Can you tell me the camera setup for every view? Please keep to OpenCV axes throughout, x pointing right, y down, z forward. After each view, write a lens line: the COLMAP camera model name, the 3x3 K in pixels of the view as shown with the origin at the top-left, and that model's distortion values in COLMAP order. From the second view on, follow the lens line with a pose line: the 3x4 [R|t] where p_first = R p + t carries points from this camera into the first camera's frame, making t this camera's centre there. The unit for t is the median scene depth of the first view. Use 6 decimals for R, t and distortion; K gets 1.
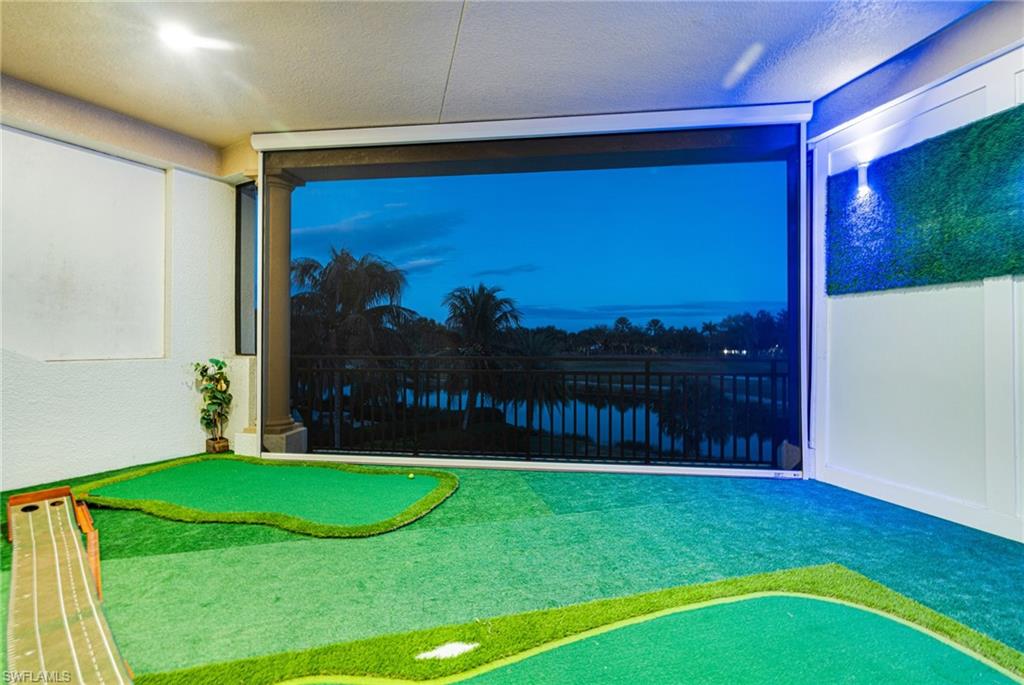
lens RADIAL K [[463.0, 0, 510.2], [0, 463.0, 339.6], [0, 0, 1]] dist [-0.000131, -0.000316]
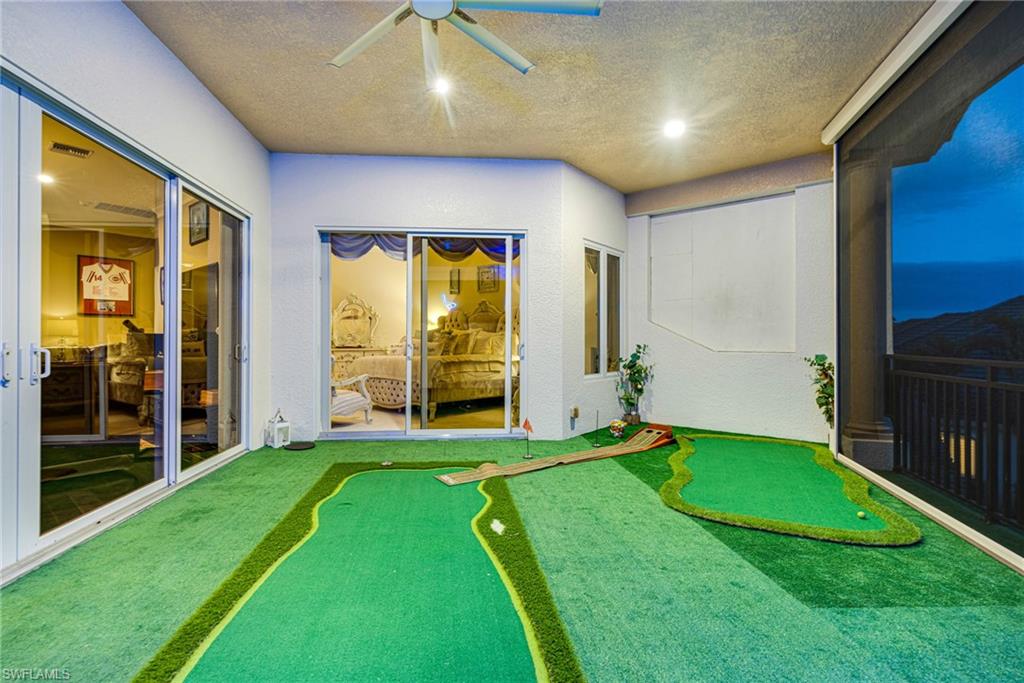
lens RADIAL K [[463.0, 0, 508.9], [0, 463.0, 340.2], [0, 0, 1]] dist [-0.000131, -0.000316]
pose [[-0.103521, -0.004714, -0.994616, 0.523182], [-0.003888, 0.999983, -0.004334, 0.016261], [0.994620, 0.003419, -0.103537, 0.436982]]
